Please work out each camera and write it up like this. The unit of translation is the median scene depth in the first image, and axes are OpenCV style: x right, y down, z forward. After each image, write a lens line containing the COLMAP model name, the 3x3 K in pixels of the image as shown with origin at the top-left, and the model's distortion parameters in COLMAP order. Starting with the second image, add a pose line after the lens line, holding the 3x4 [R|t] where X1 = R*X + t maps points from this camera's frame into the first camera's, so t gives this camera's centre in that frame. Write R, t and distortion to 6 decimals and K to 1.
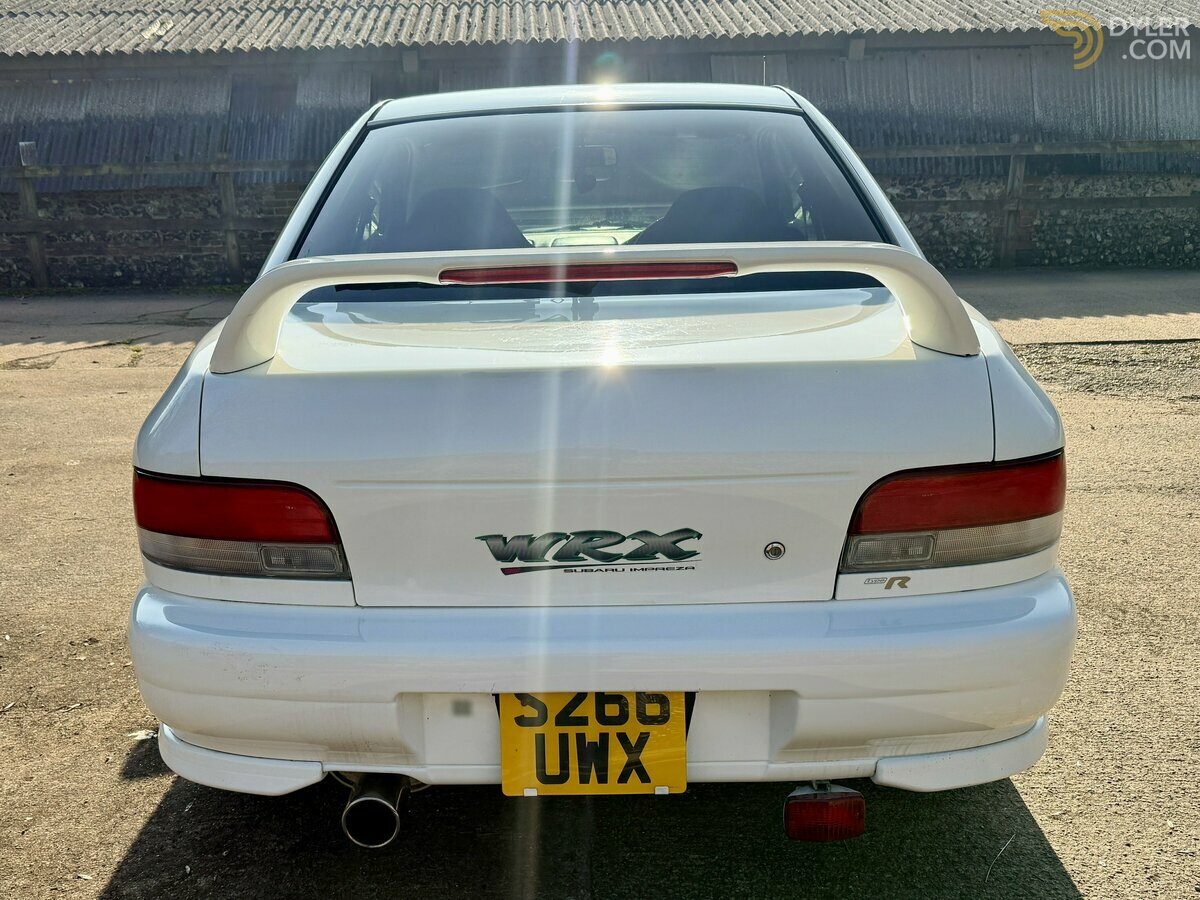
lens RADIAL K [[1165.8, 0, 534.0], [0, 1165.8, 454.6], [0, 0, 1]] dist [0.136352, -0.259857]
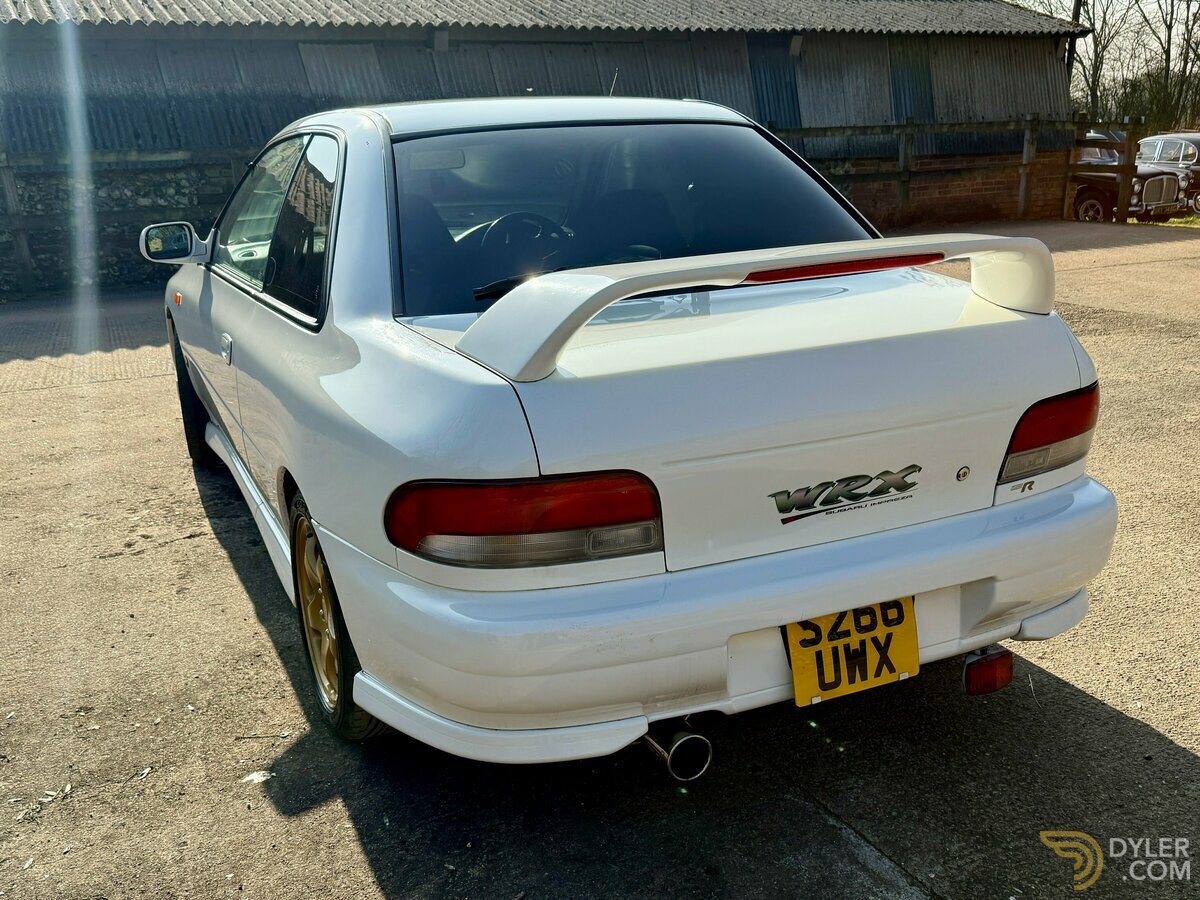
lens RADIAL K [[1201.7, 0, 619.1], [0, 1201.7, 455.3], [0, 0, 1]] dist [0.143113, -0.275277]
pose [[0.889914, -0.124549, 0.438794, -0.696609], [0.122190, 0.991933, 0.033743, -0.028507], [-0.439457, 0.023588, 0.897954, -0.031795]]
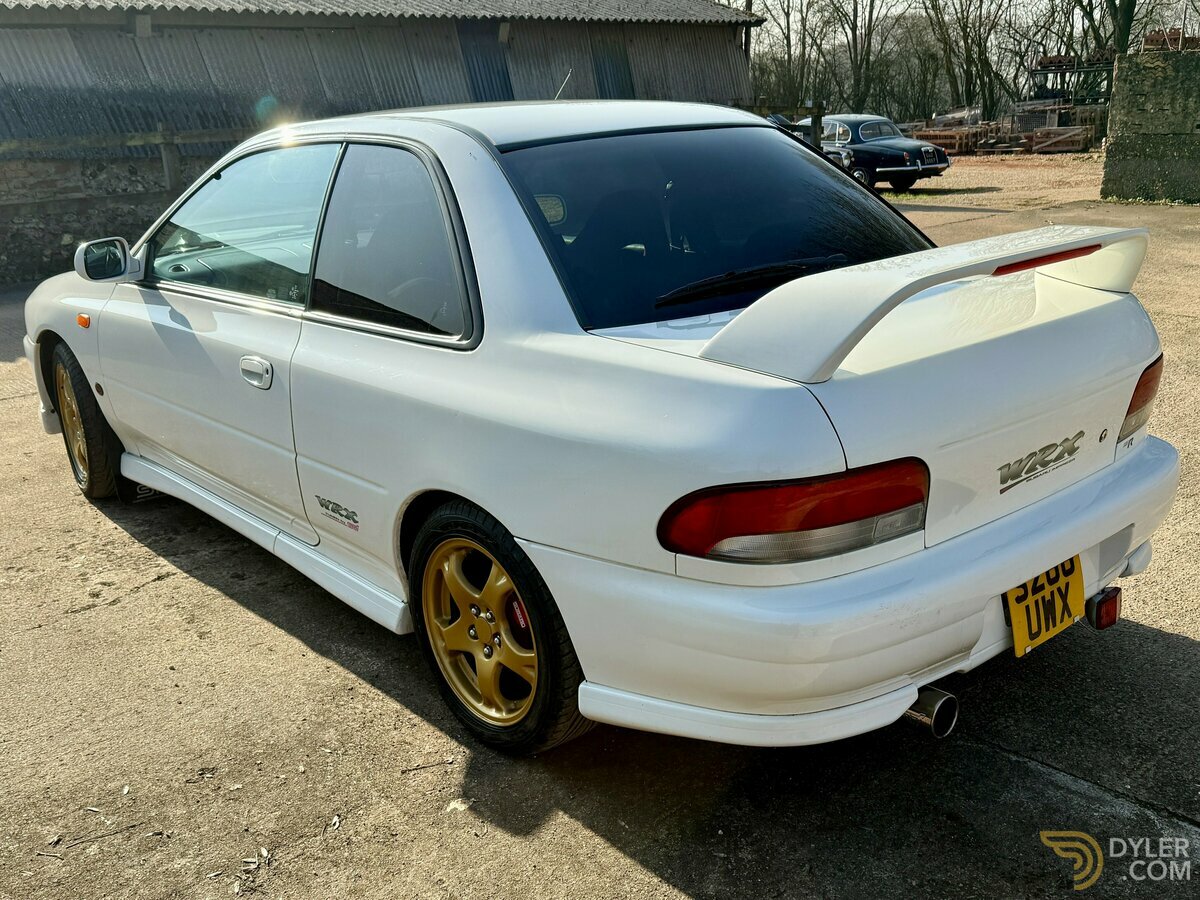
lens RADIAL K [[1201.7, 0, 619.1], [0, 1201.7, 455.3], [0, 0, 1]] dist [0.143113, -0.275277]
pose [[0.723369, -0.204638, 0.659439, -1.209340], [0.194066, 0.976828, 0.090251, -0.144260], [-0.662627, 0.062690, 0.746321, 0.260120]]
